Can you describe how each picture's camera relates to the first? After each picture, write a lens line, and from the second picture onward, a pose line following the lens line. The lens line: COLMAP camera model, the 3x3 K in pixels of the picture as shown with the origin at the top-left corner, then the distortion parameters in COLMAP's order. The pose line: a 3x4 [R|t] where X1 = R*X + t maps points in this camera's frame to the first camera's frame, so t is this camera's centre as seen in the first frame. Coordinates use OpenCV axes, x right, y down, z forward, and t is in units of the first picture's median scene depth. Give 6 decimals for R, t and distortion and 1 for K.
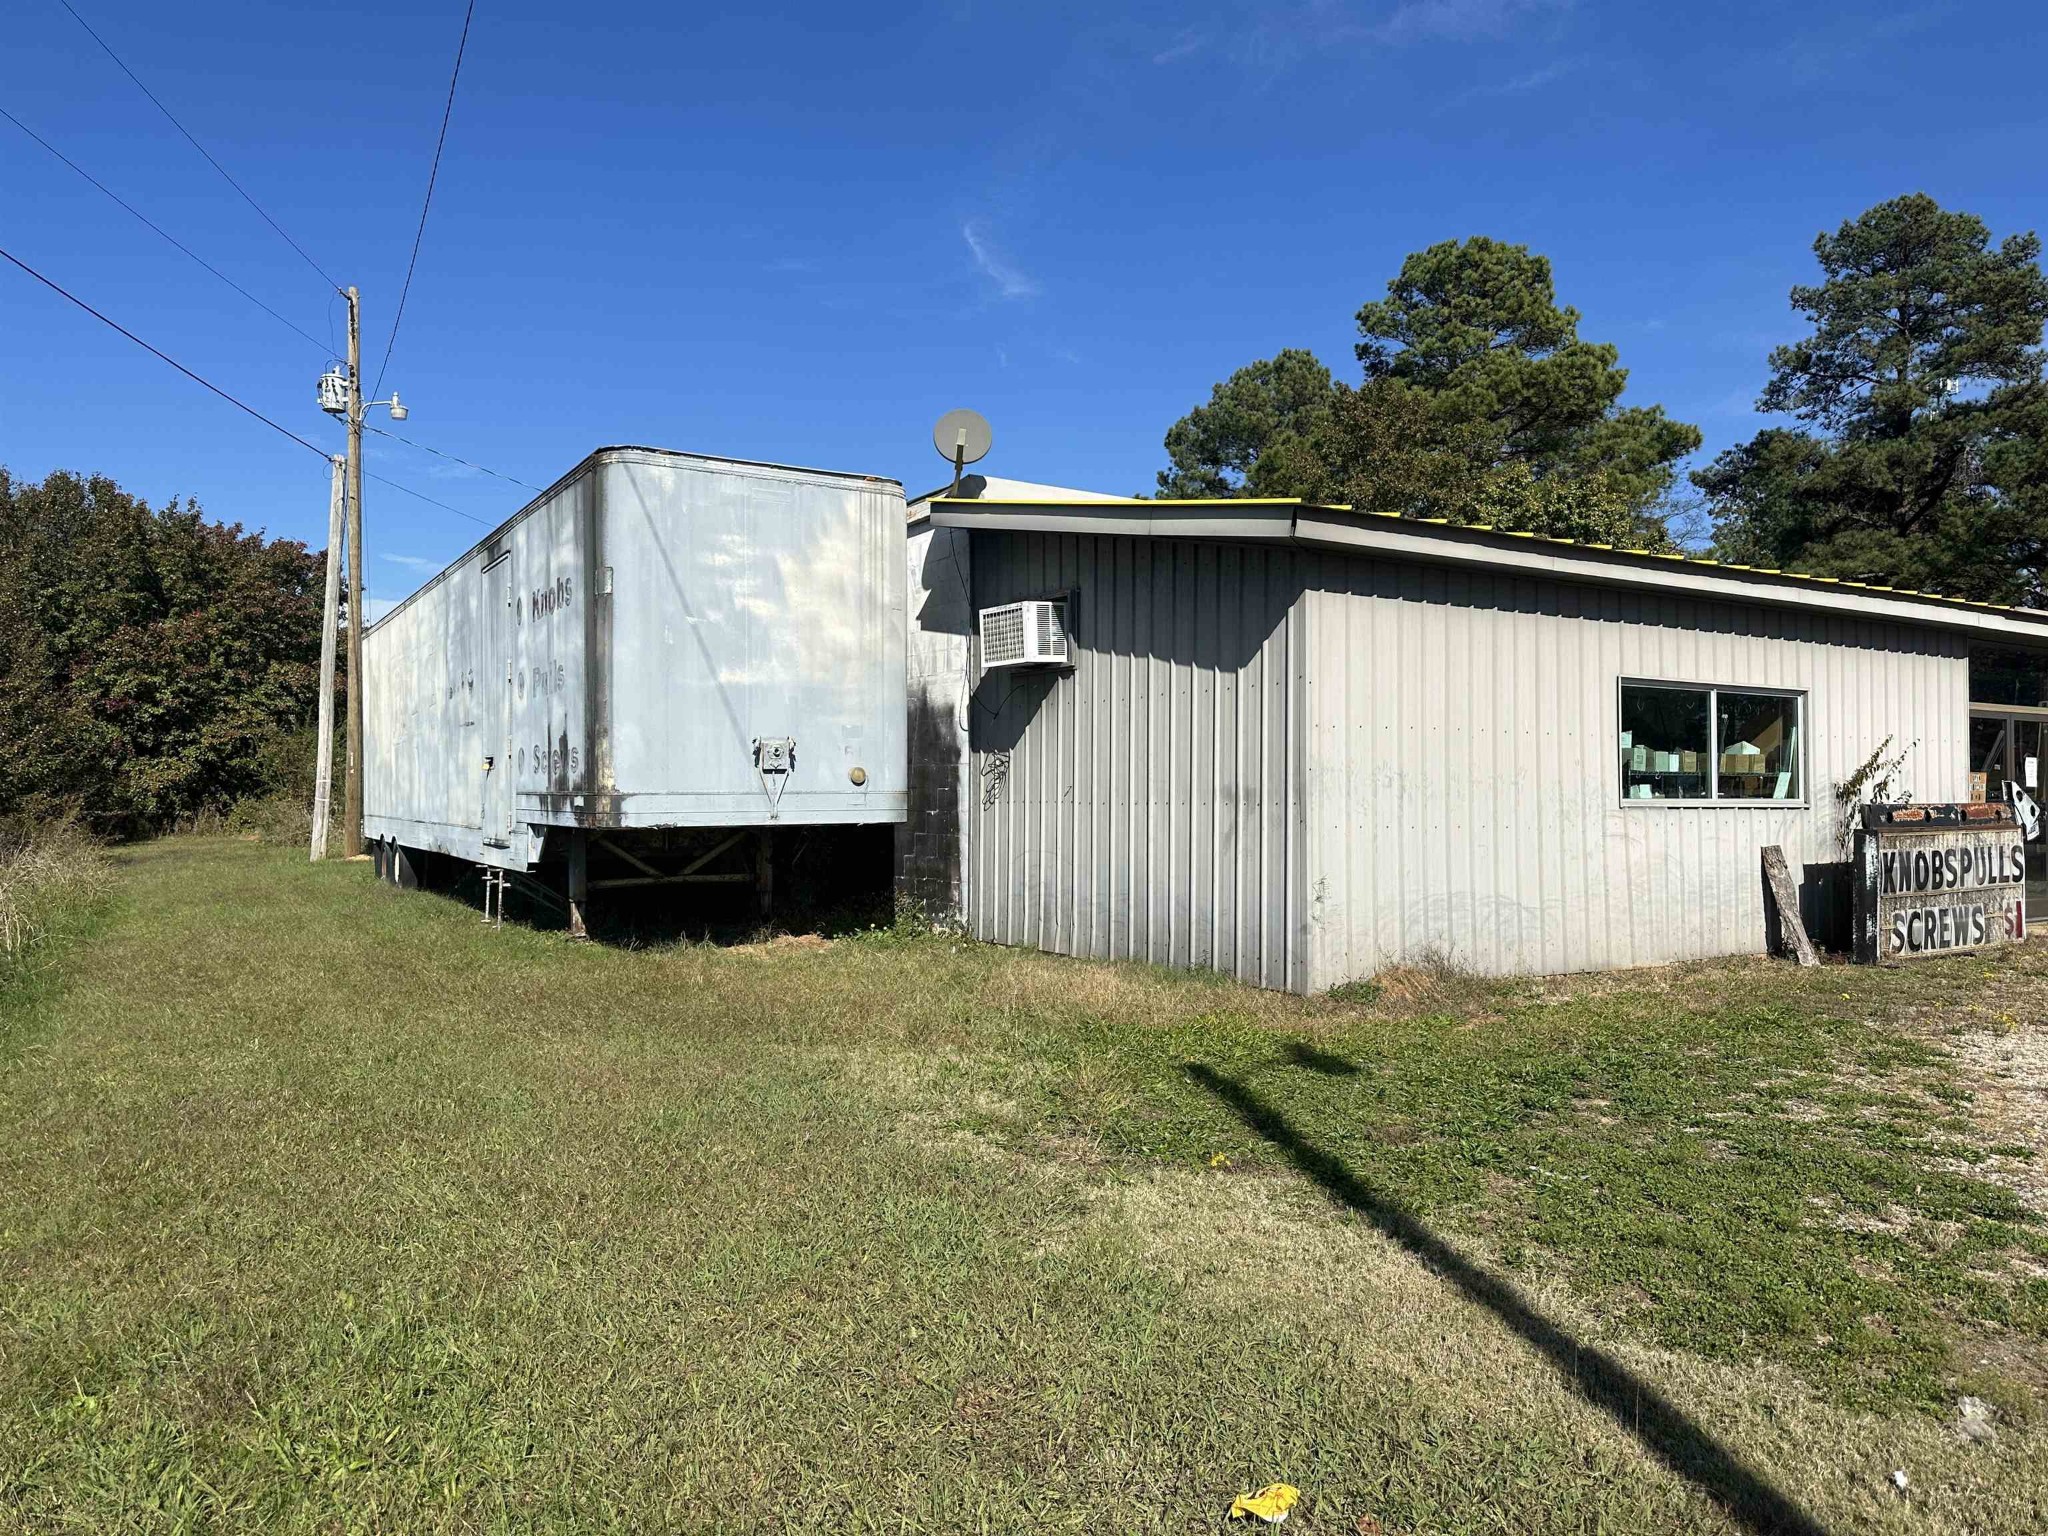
lens RADIAL K [[1511.1, 0, 1024.0], [0, 1511.1, 768.0], [0, 0, 1]] dist [0.196798, -0.317749]
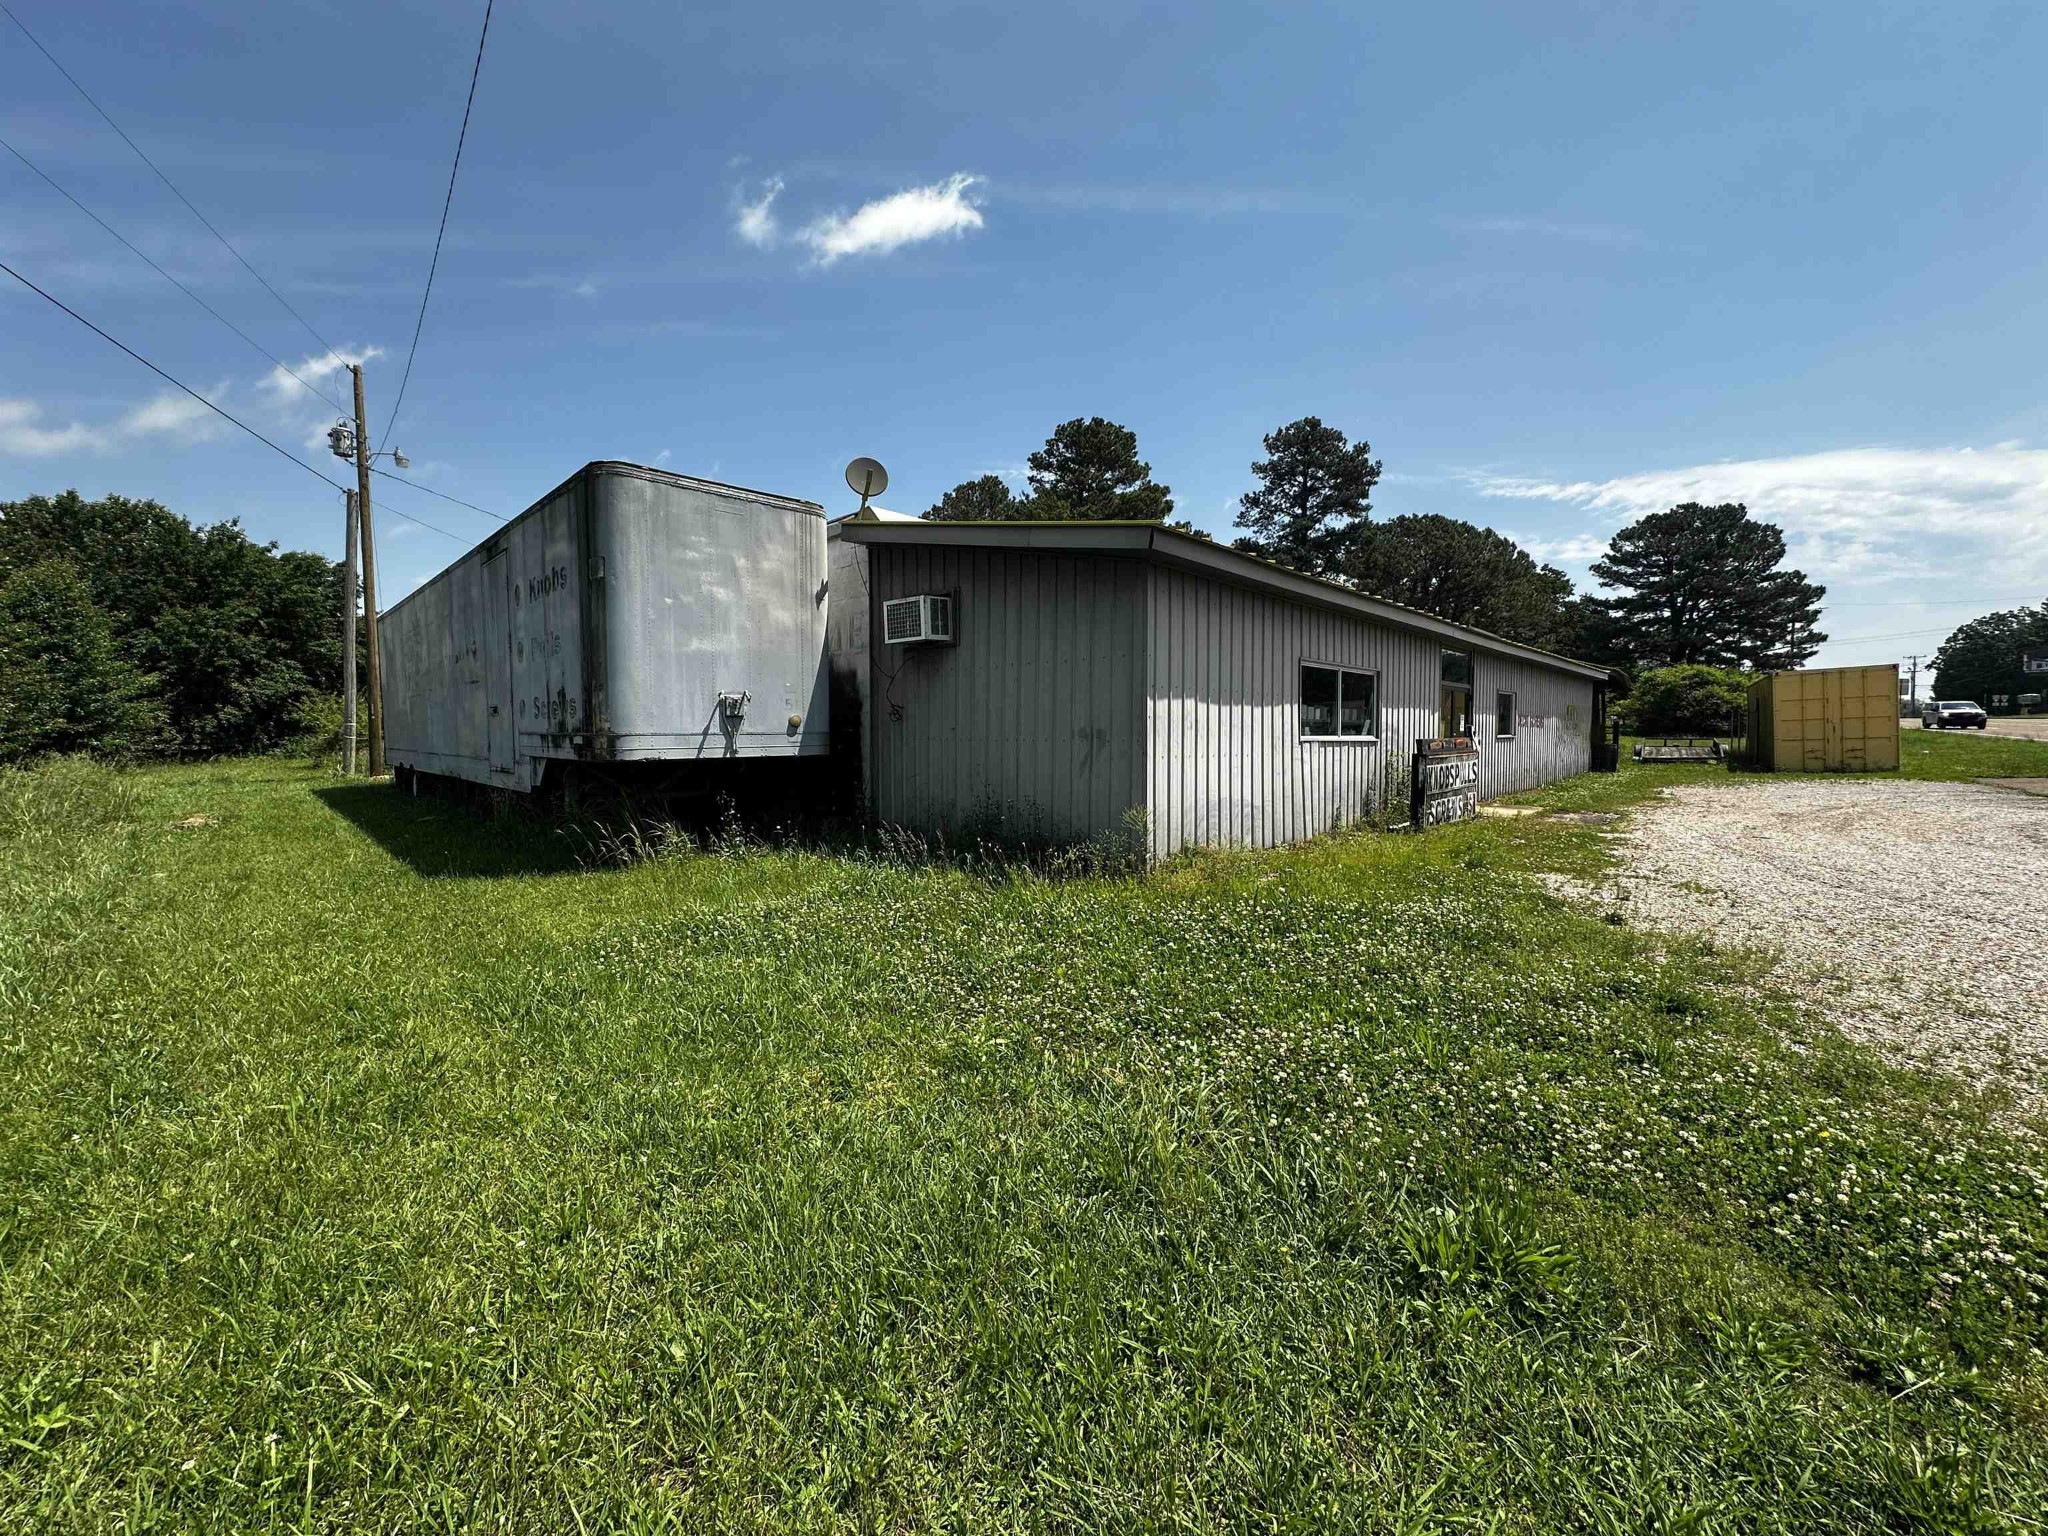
lens RADIAL K [[847.2, 0, 1024.0], [0, 847.2, 768.0], [0, 0, 1]] dist [0.002076, 0.000111]
pose [[0.969703, -0.011405, 0.244021, -0.094049], [-0.003184, 0.998235, 0.059308, 0.001529], [-0.244266, -0.058288, 0.967955, 0.201112]]
